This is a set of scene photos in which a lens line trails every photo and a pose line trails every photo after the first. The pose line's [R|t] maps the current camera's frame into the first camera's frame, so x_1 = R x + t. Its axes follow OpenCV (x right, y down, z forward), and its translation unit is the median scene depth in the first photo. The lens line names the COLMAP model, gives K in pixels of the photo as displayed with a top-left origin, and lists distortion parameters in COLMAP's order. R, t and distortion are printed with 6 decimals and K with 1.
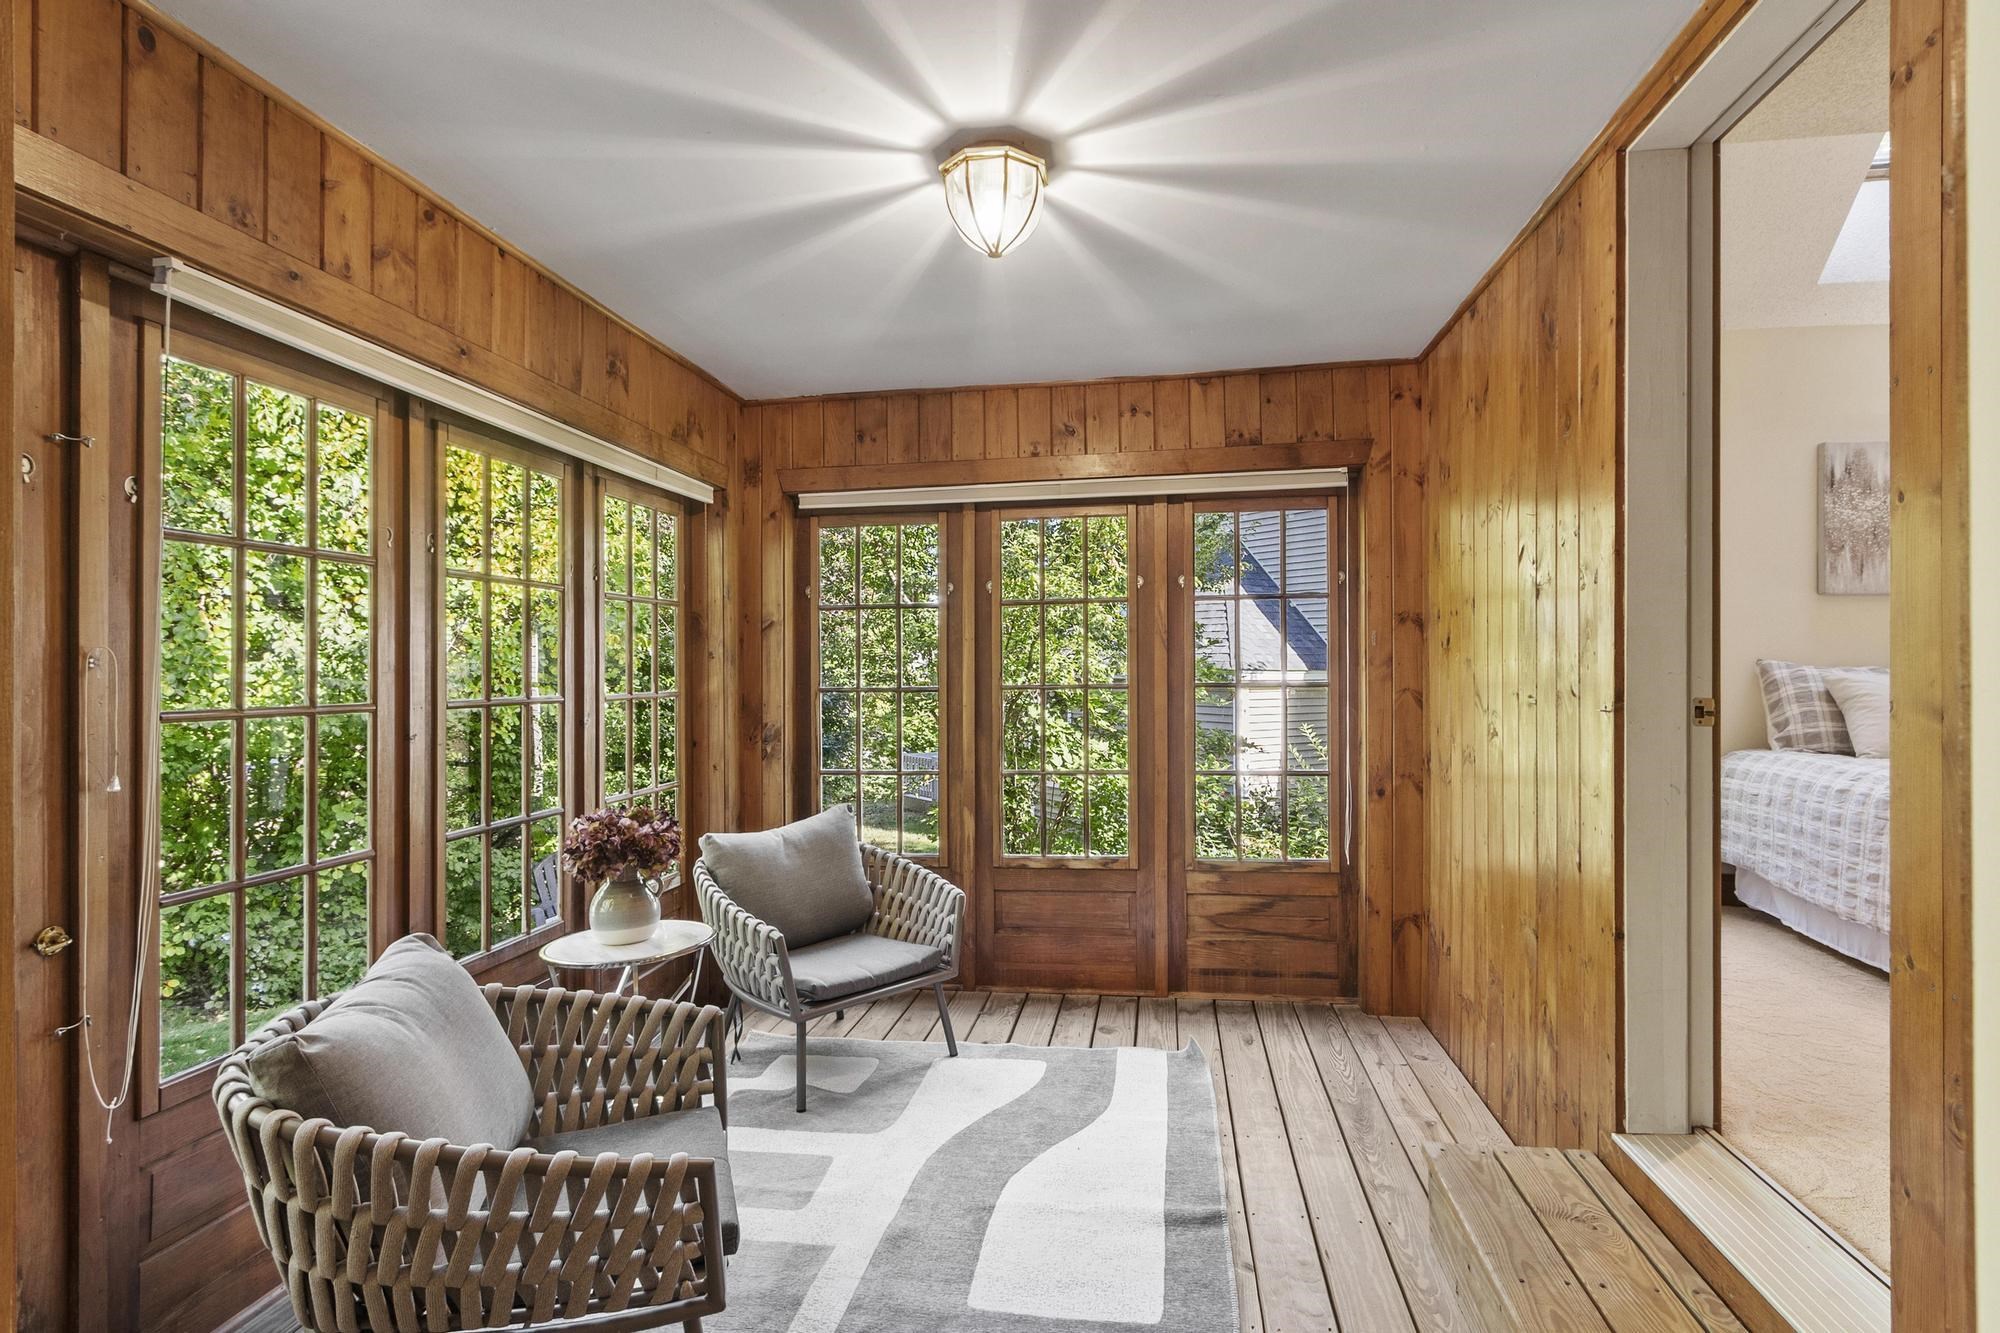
lens RADIAL K [[1049.5, 0, 988.8], [0, 1049.5, 659.9], [0, 0, 1]] dist [0.005572, -0.002968]
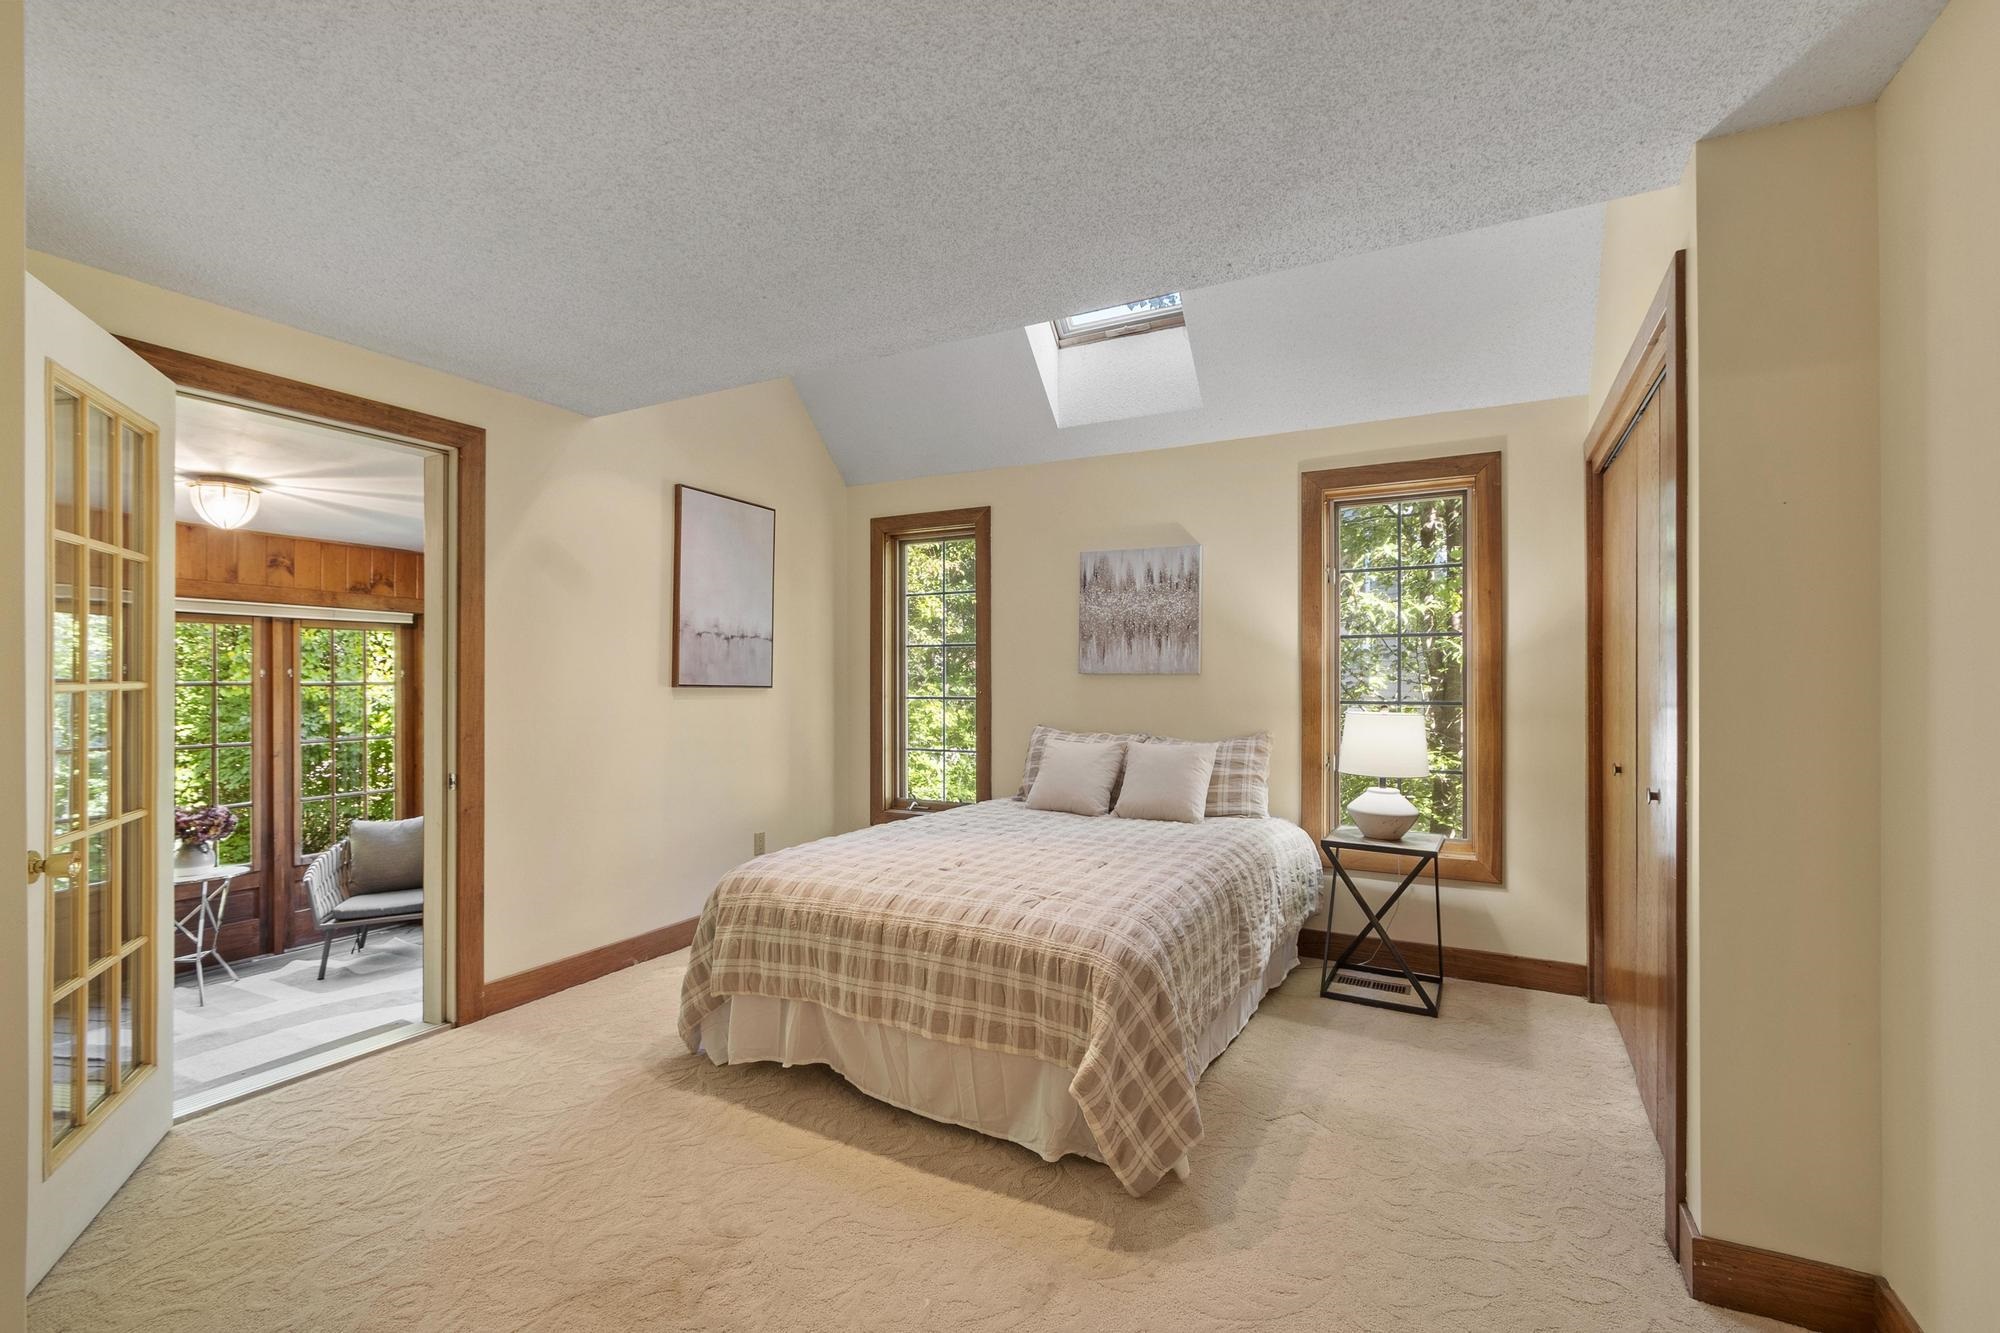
lens RADIAL K [[887.4, 0, 1021.0], [0, 887.4, 671.1], [0, 0, 1]] dist [0.000111, -0.001066]
pose [[0.944477, -0.003555, -0.328559, 1.103694], [0.005594, 0.999971, 0.005261, -0.073288], [0.328531, -0.006807, 0.944469, -0.021127]]
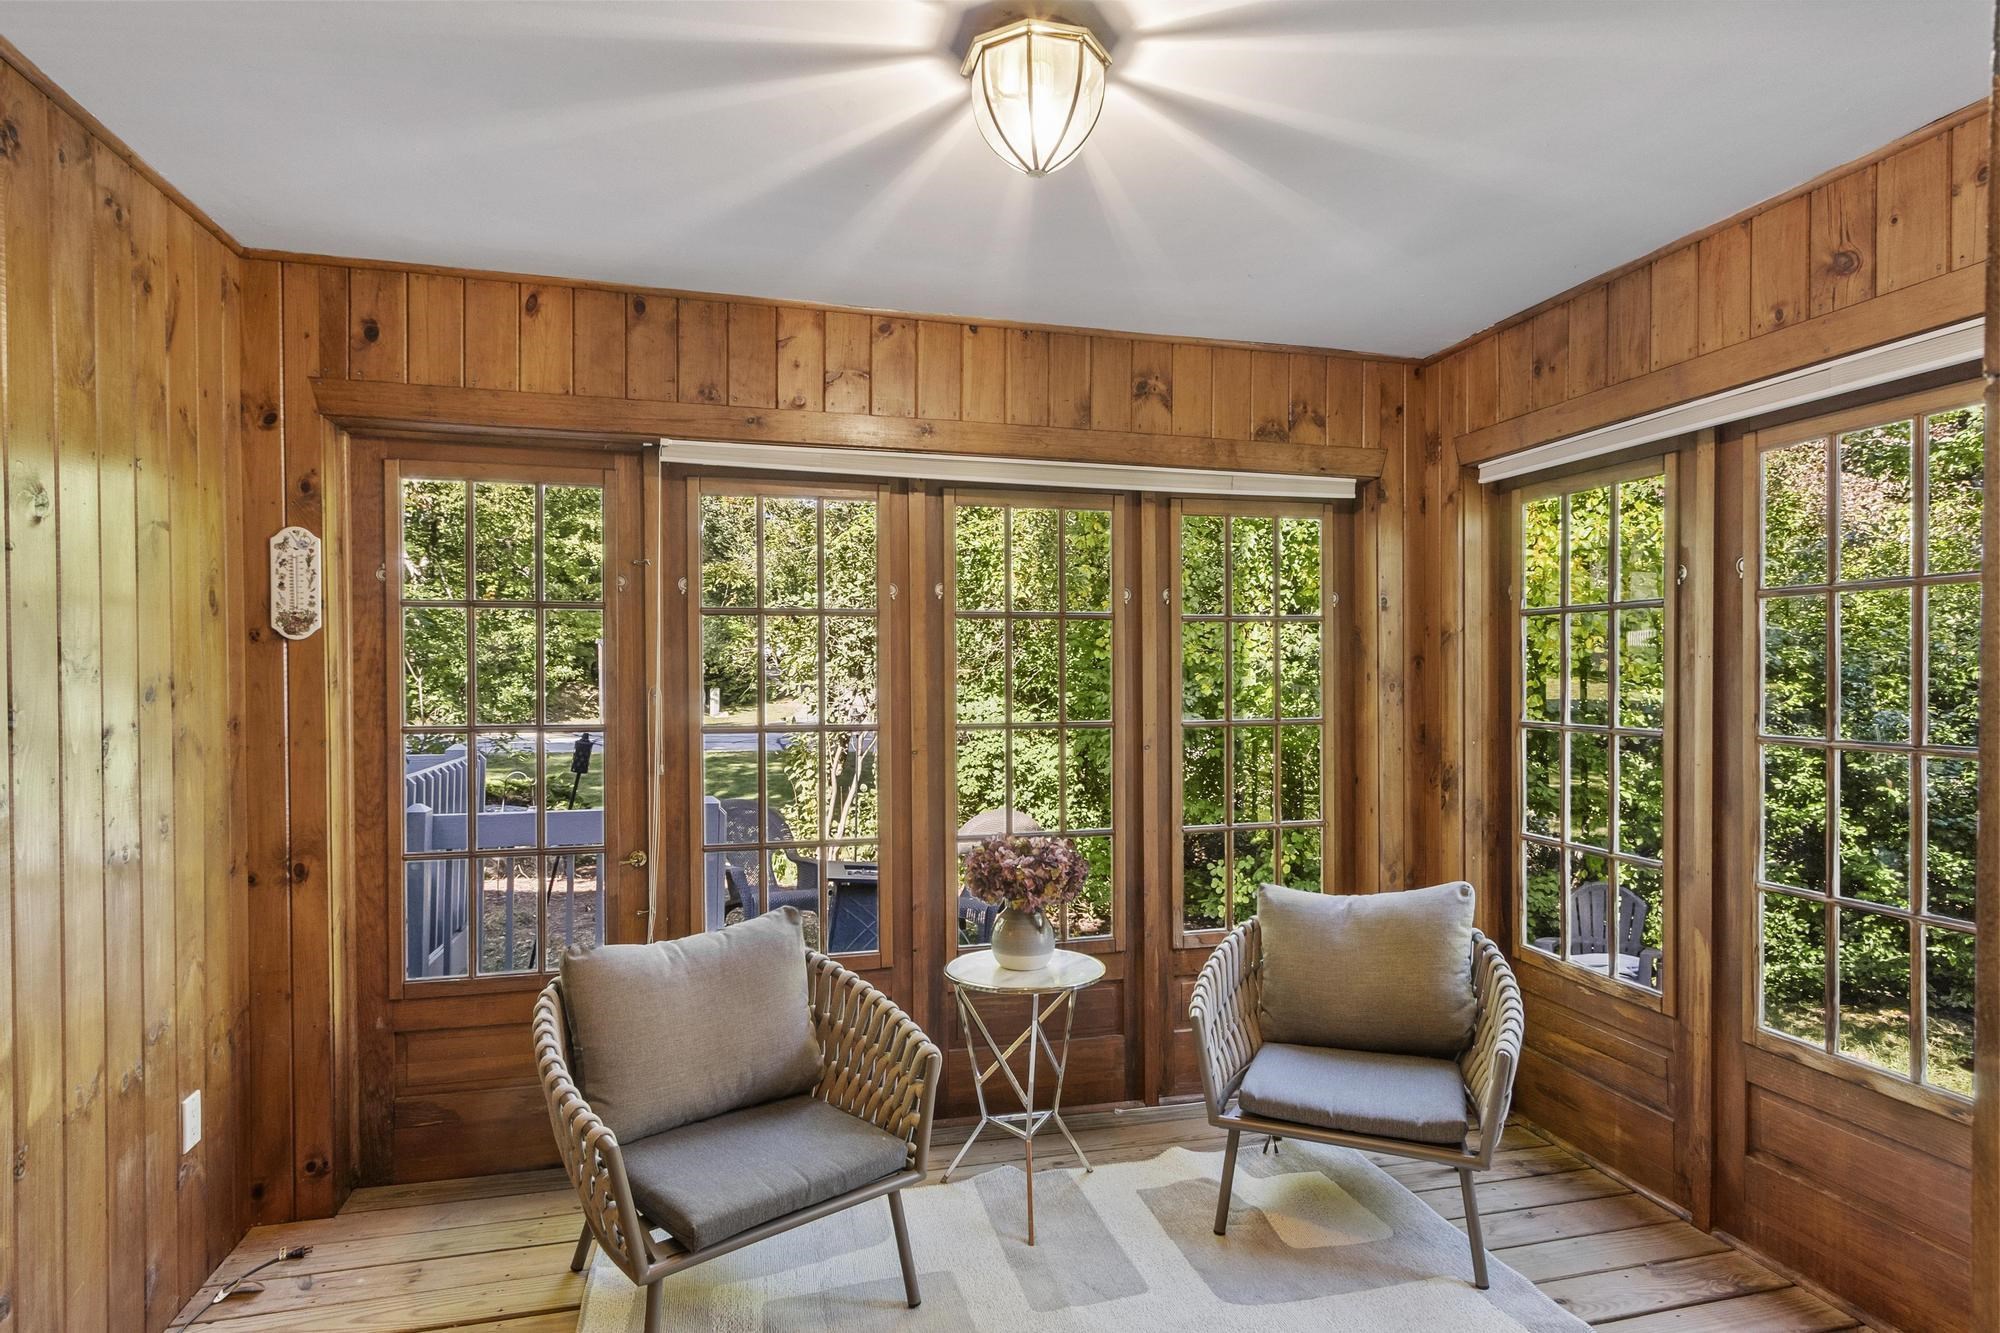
lens RADIAL K [[1049.5, 0, 1001.2], [0, 1049.5, 665.4], [0, 0, 1]] dist [0.005572, -0.002968]
pose [[0.383825, 0.006244, -0.923385, 0.402156], [0.011674, 0.999864, 0.011614, -0.026716], [0.923332, -0.015238, 0.383700, 0.402522]]
